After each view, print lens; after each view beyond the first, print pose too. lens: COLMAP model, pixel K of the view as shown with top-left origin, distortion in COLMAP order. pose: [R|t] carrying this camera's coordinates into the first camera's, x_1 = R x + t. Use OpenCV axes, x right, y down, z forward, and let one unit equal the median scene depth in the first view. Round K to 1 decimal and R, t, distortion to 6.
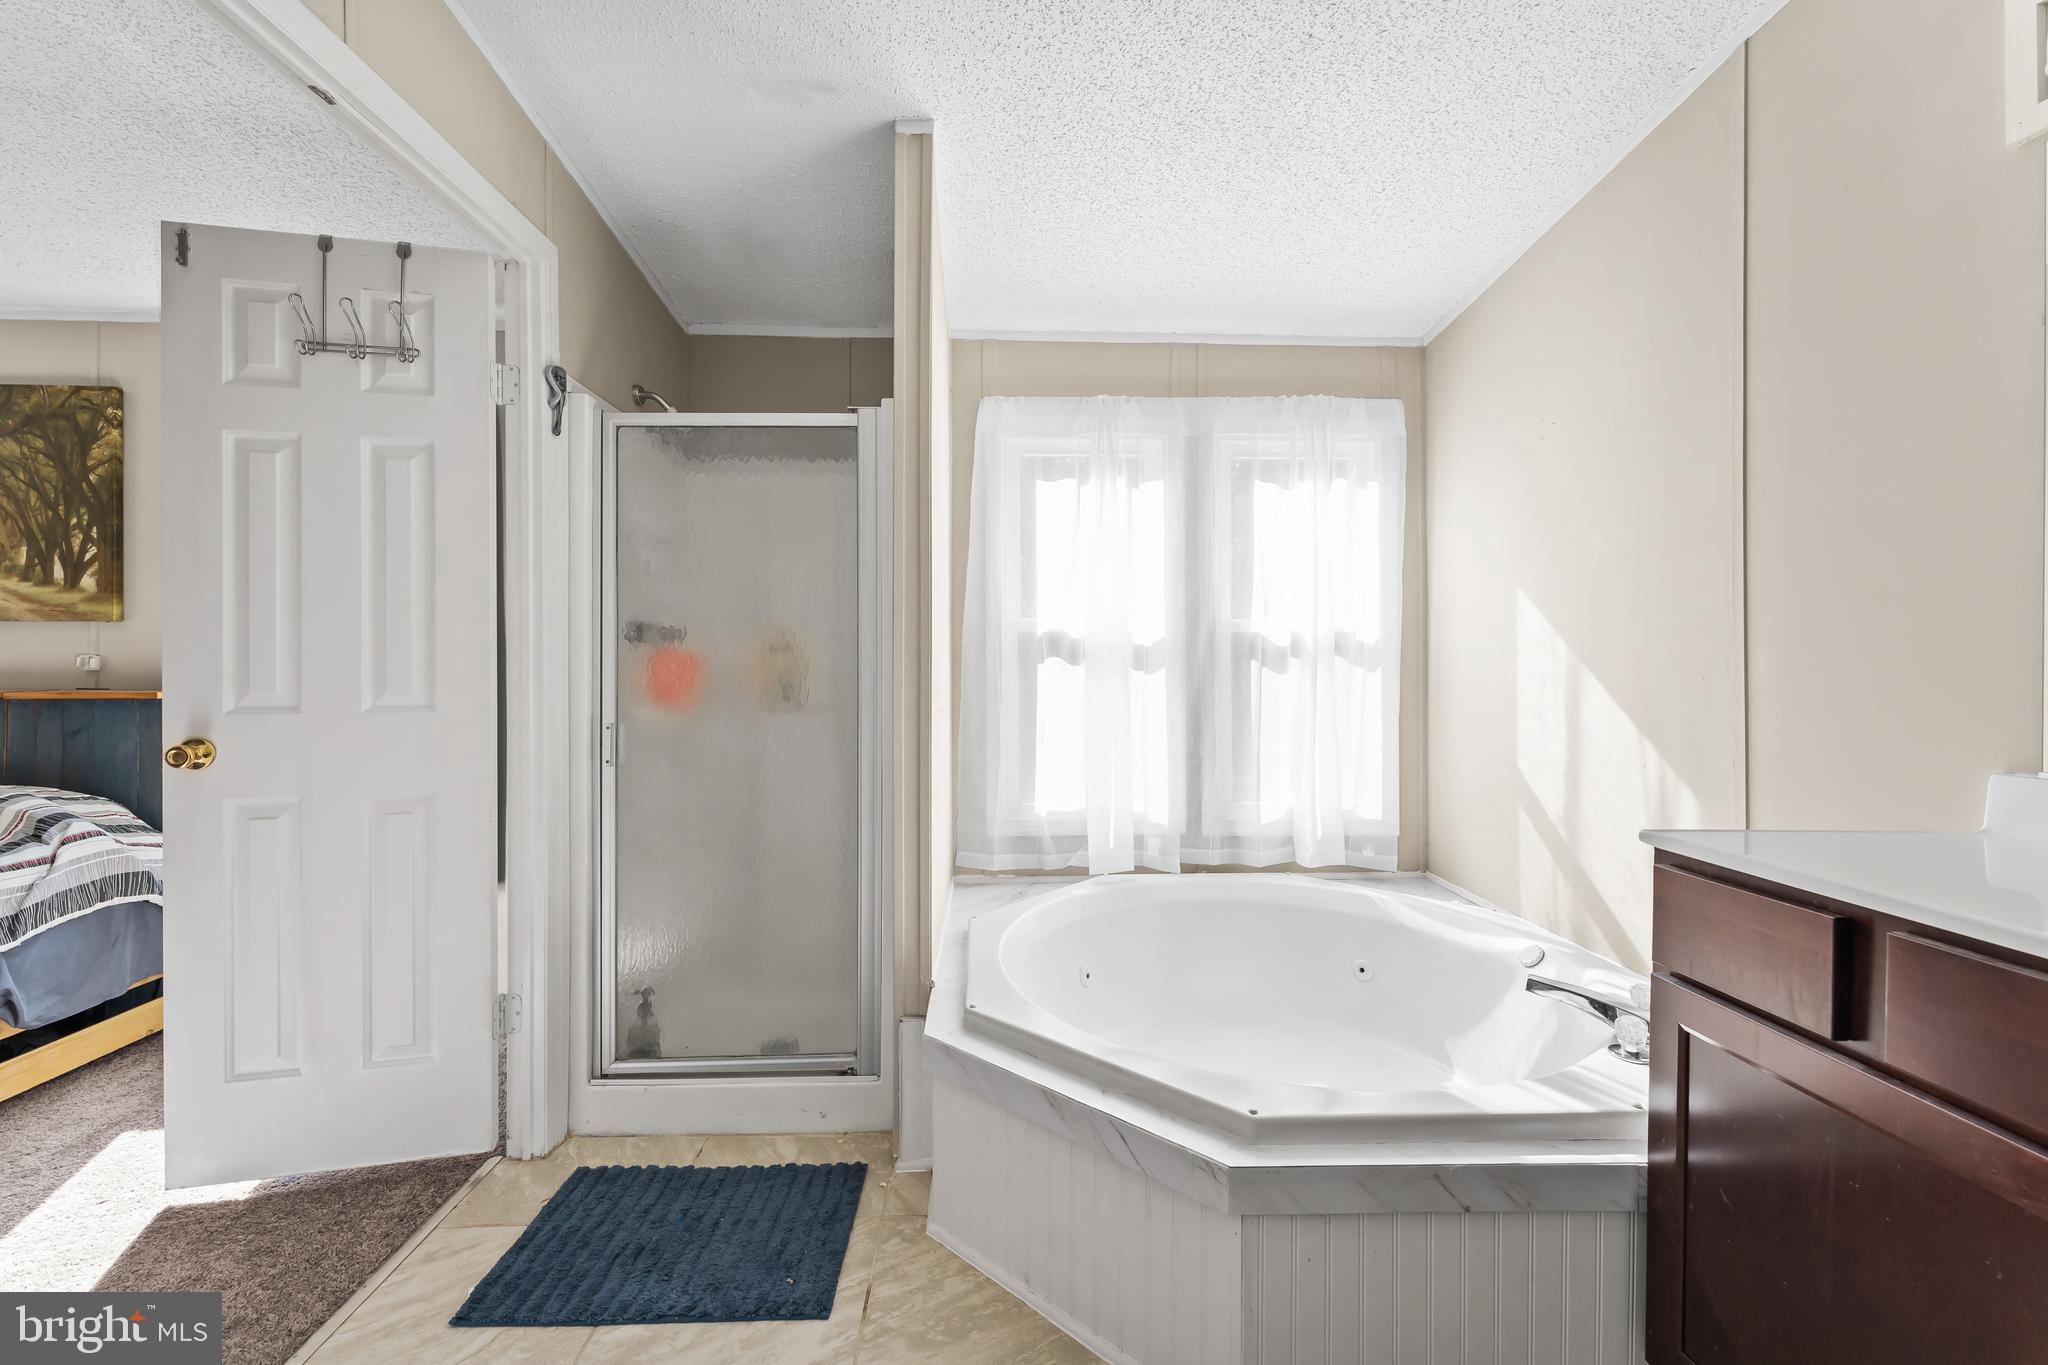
lens RADIAL K [[822.9, 0, 1018.4], [0, 822.9, 667.5], [0, 0, 1]] dist [-0.001438, 0.001539]
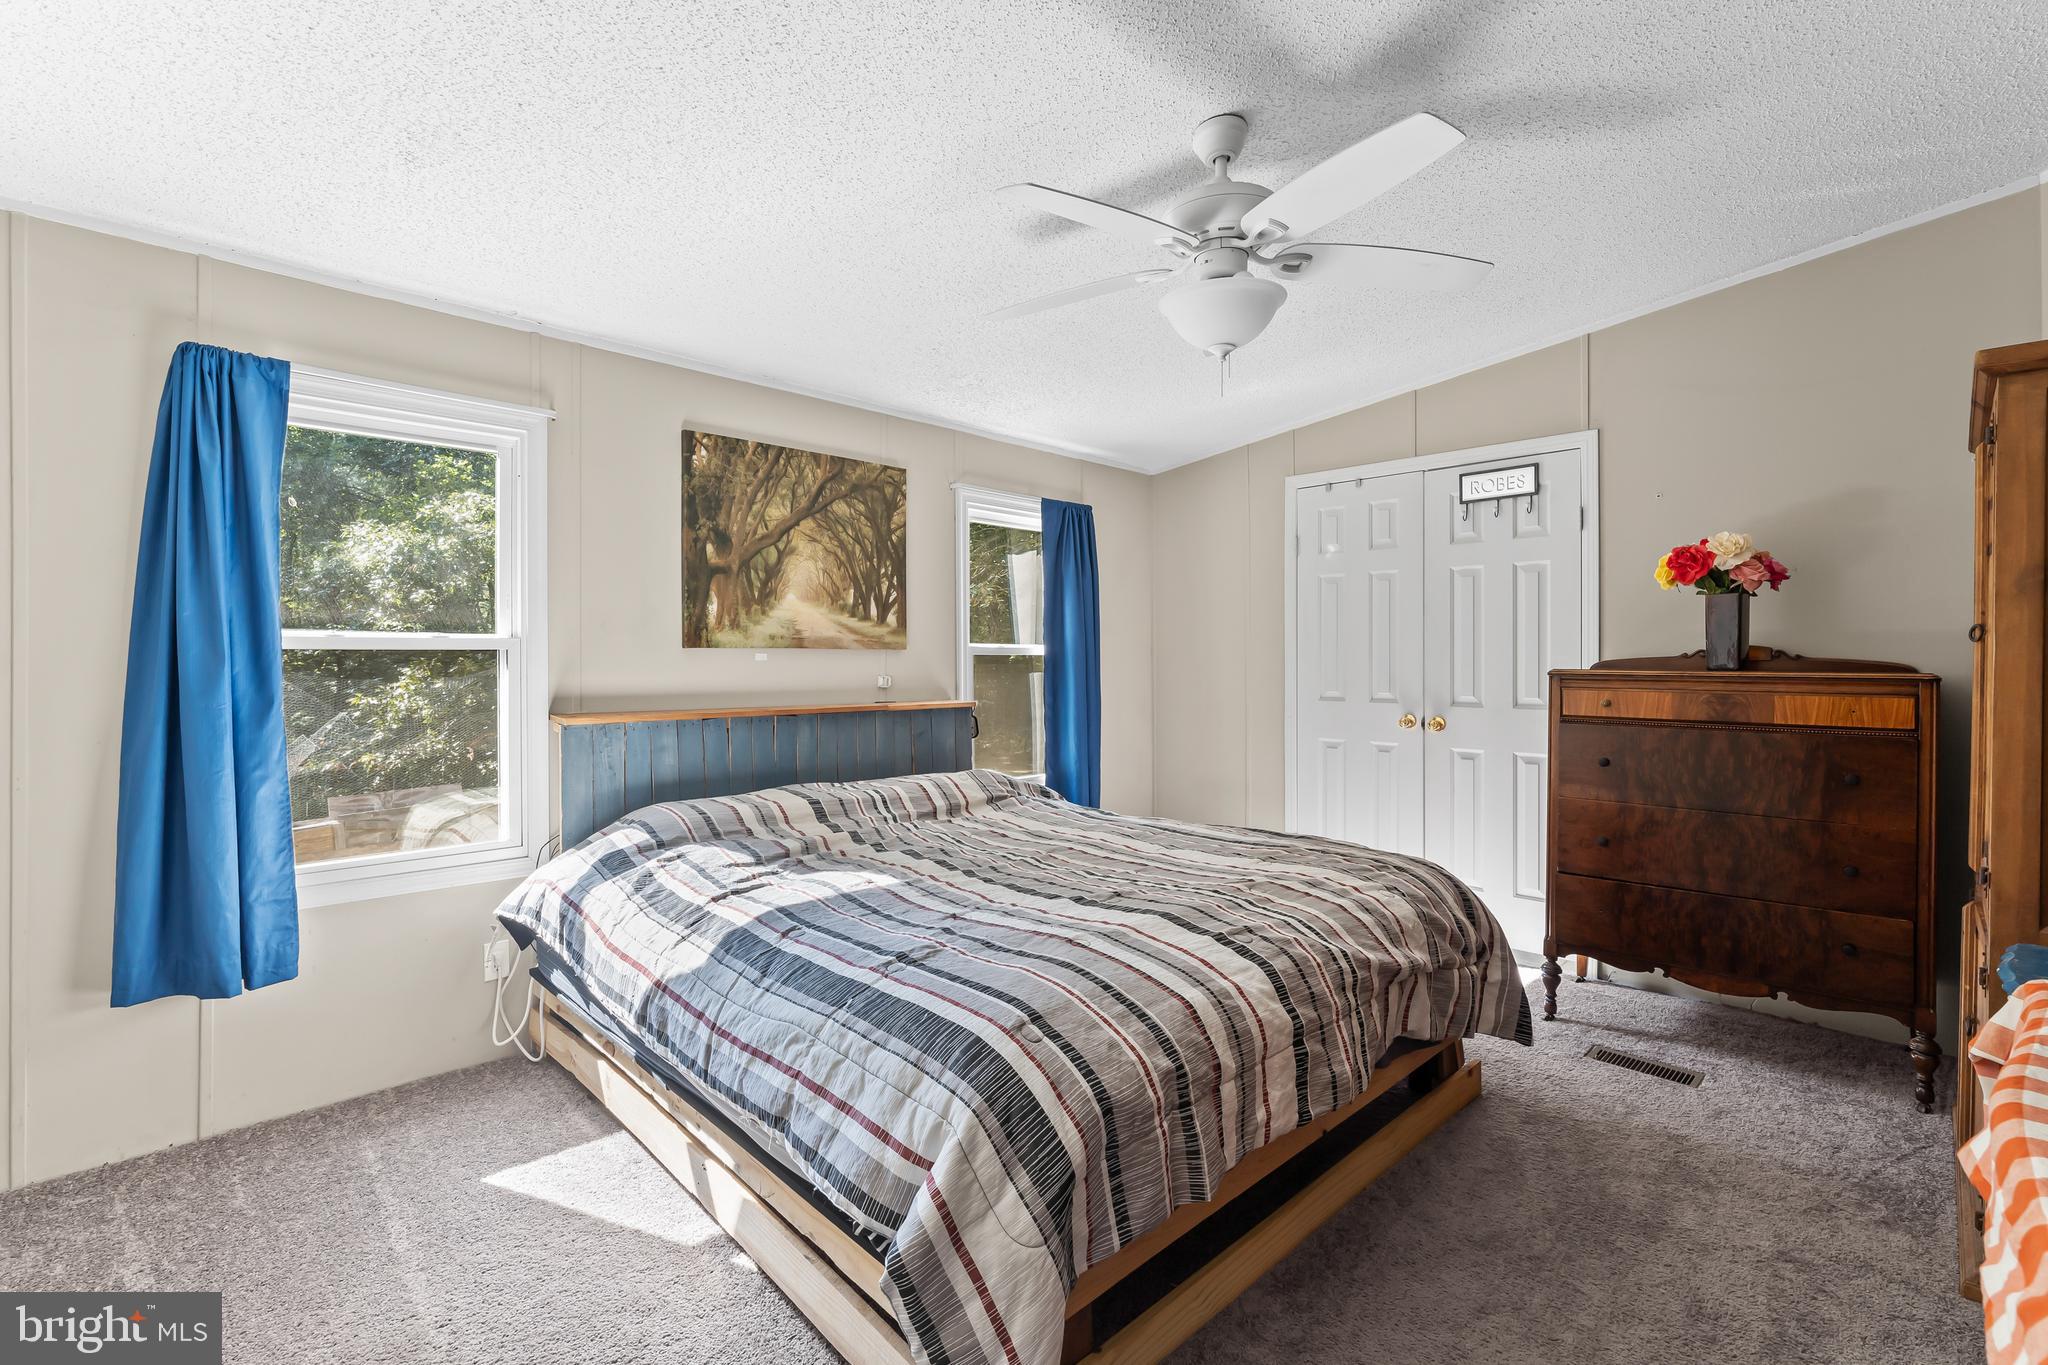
lens RADIAL K [[889.0, 0, 1023.9], [0, 889.0, 675.5], [0, 0, 1]] dist [-0.004937, 0.001898]
pose [[0.751796, -0.012827, 0.659271, -1.894450], [0.009398, 0.999918, 0.008738, -0.025927], [-0.659329, -0.000374, 0.751855, -0.178657]]
